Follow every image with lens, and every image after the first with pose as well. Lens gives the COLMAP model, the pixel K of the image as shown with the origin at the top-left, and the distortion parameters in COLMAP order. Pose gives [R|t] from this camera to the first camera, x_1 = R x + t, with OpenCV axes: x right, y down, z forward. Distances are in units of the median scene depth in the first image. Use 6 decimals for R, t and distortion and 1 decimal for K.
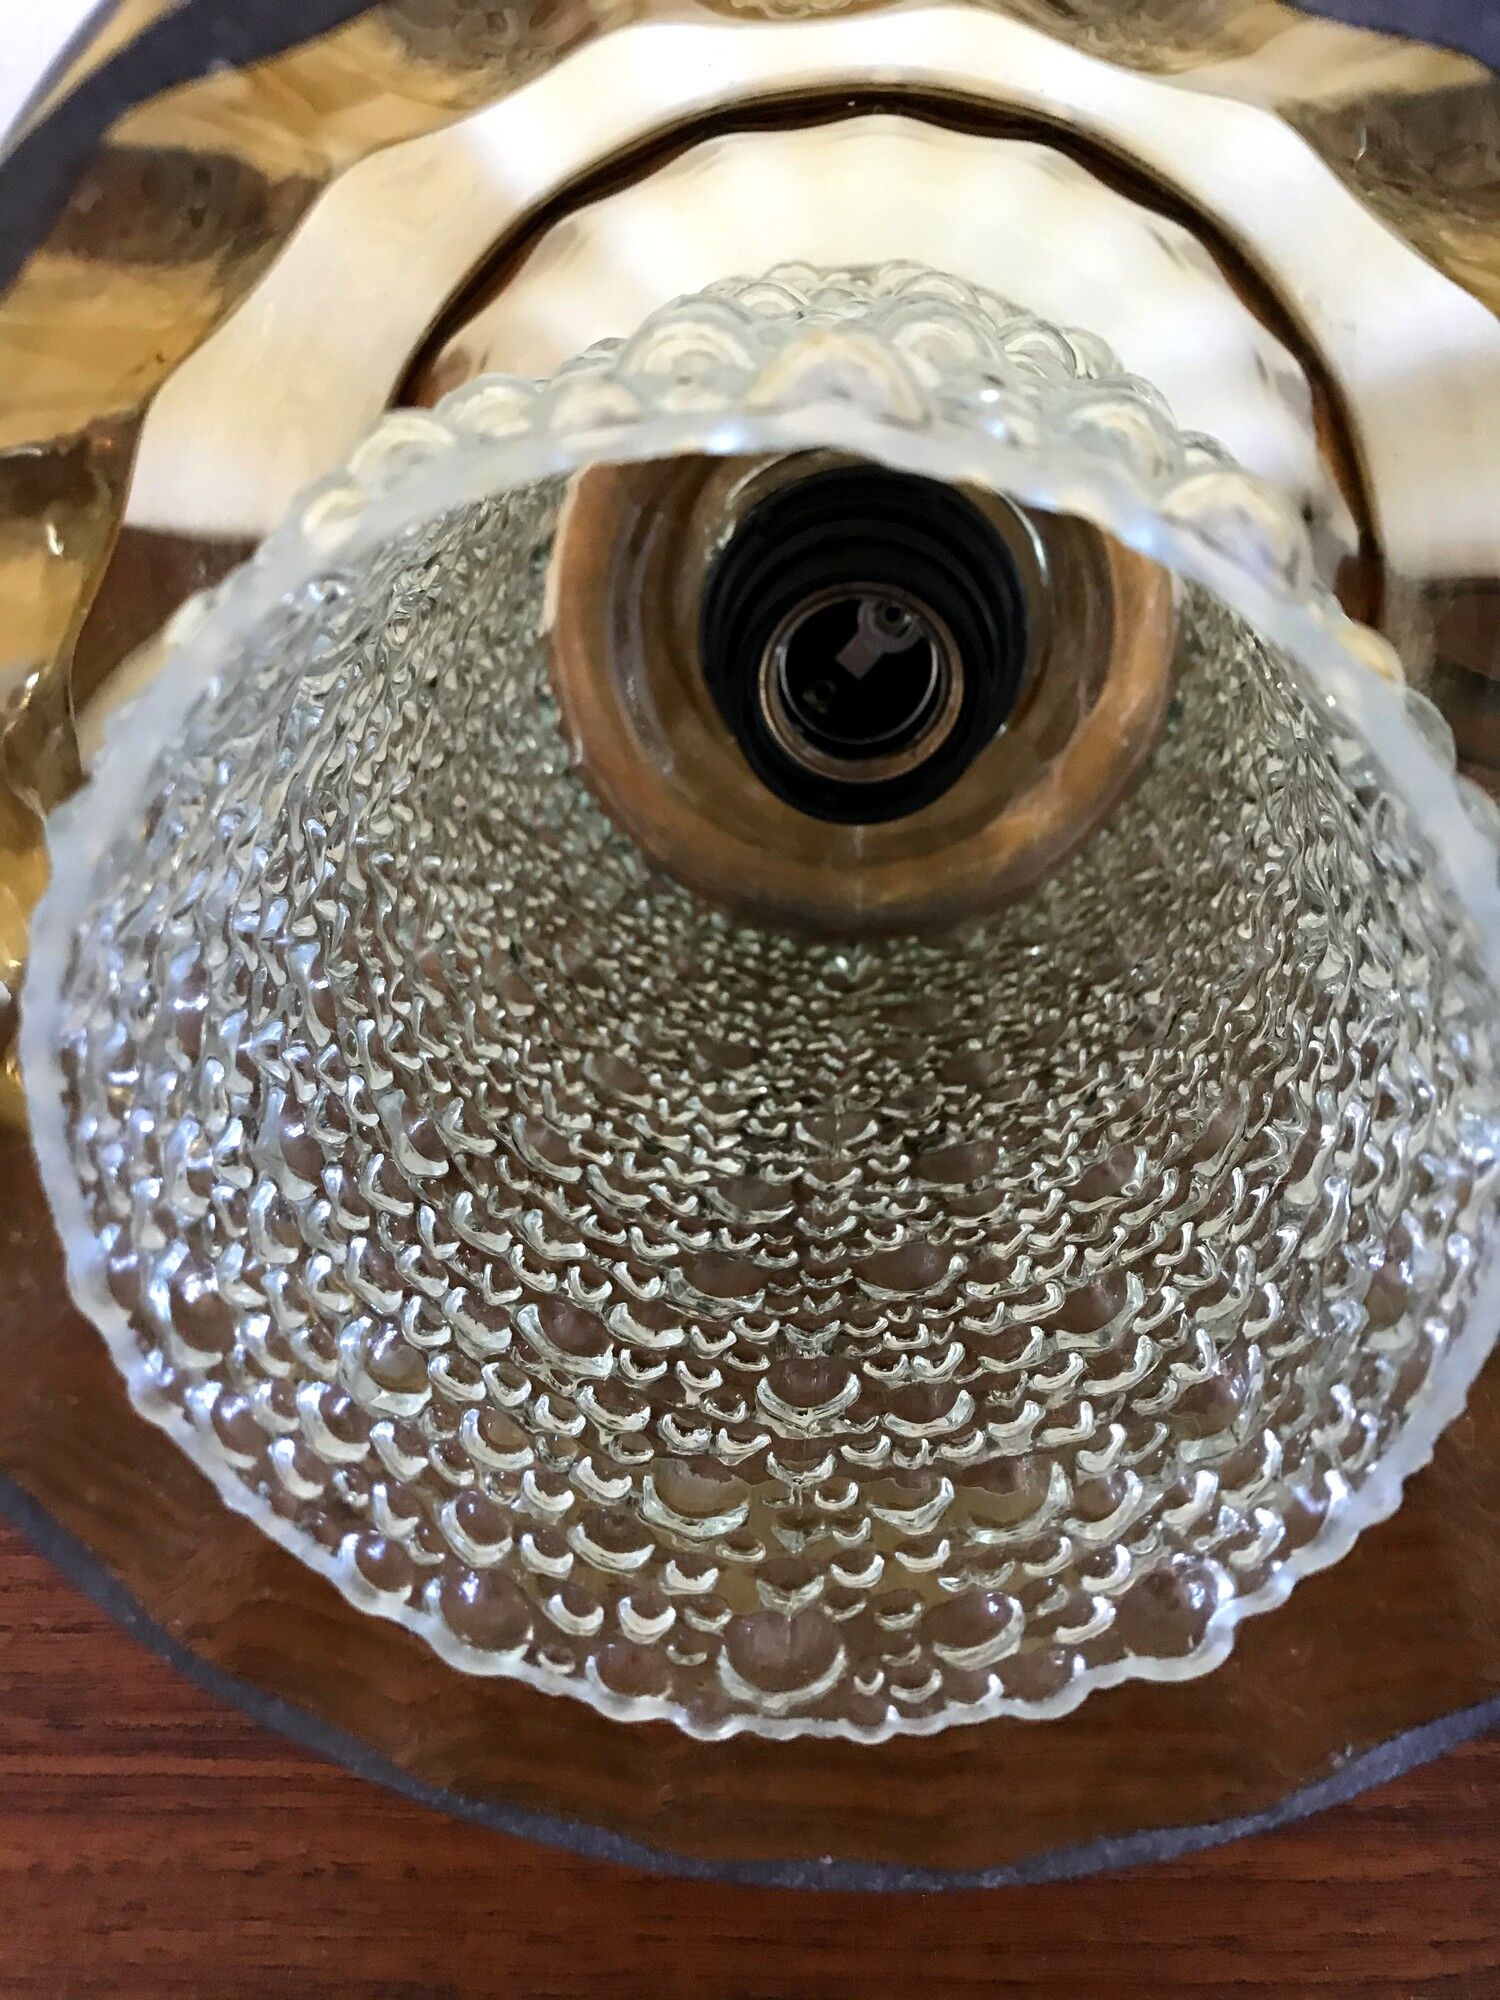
lens RADIAL K [[1633.9, 0, 752.3], [0, 1633.9, 1003.1], [0, 0, 1]] dist [0.087289, -0.000859]
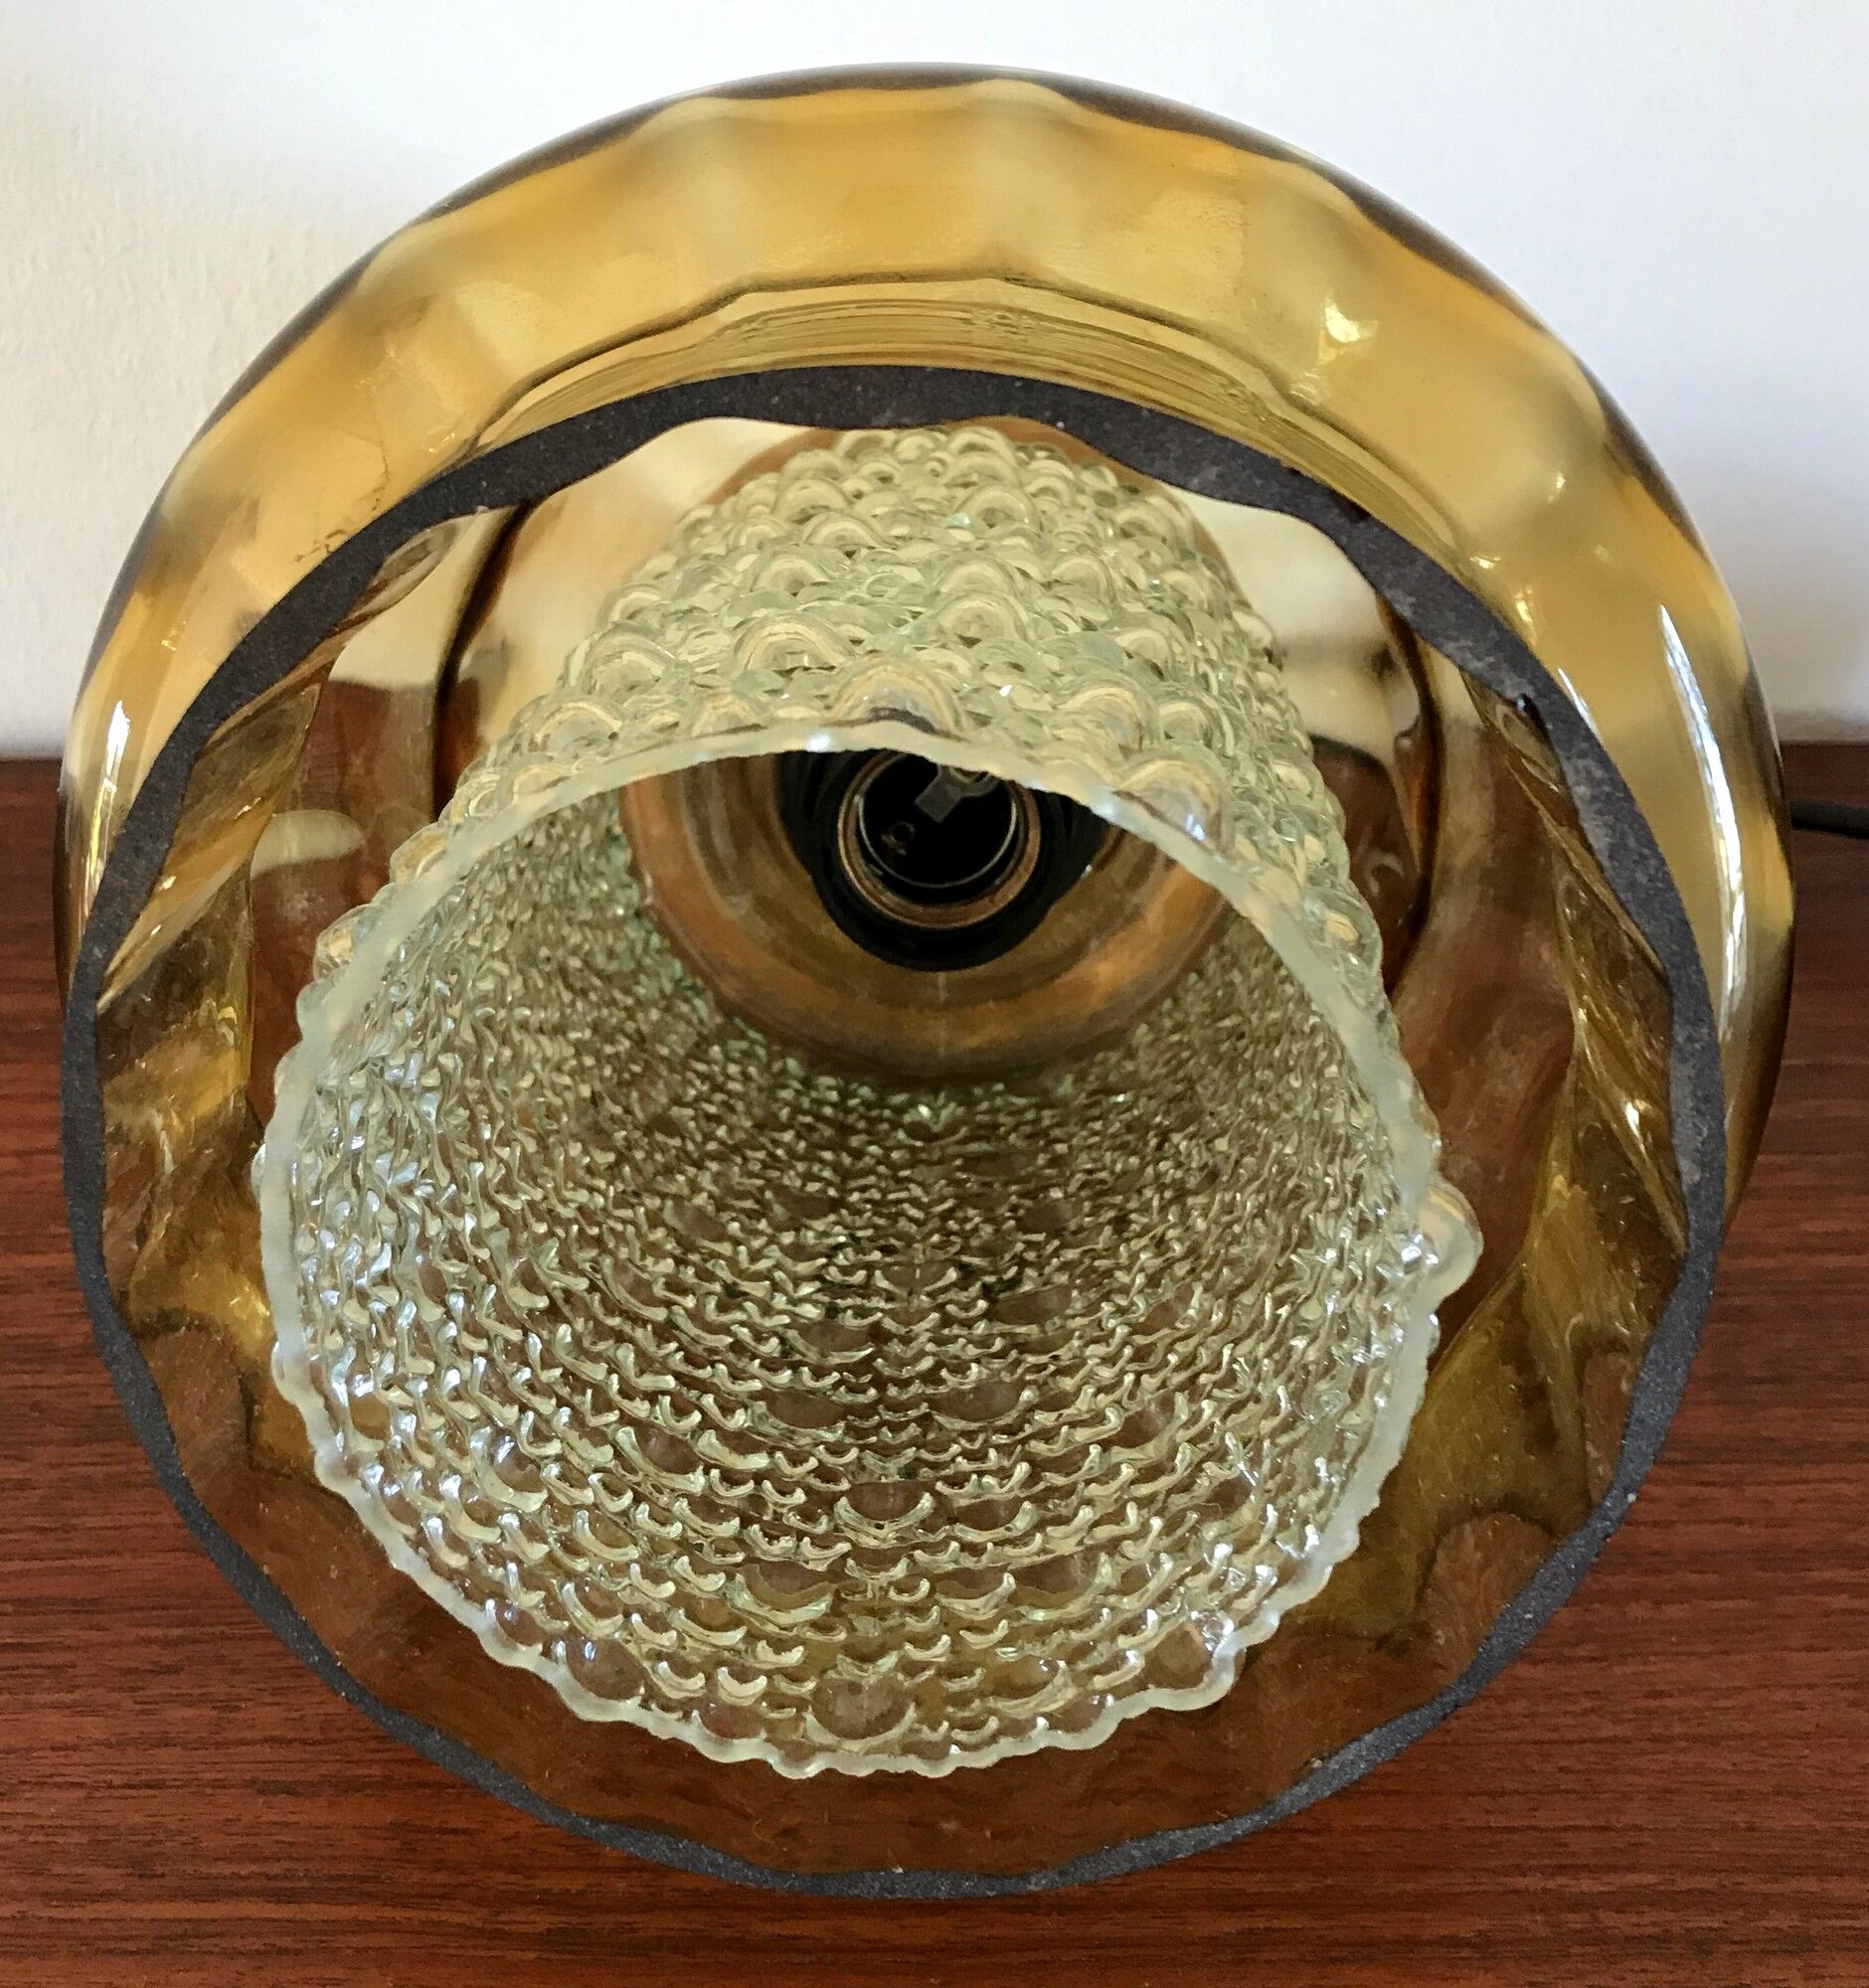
lens RADIAL K [[1875.4, 0, 866.8], [0, 1875.4, 994.3], [0, 0, 1]] dist [0.008293, 0.000657]
pose [[0.999784, -0.000379, 0.020764, -0.003056], [0.002192, 0.996175, -0.087348, 0.007860], [-0.020651, 0.087374, 0.995961, -0.237804]]
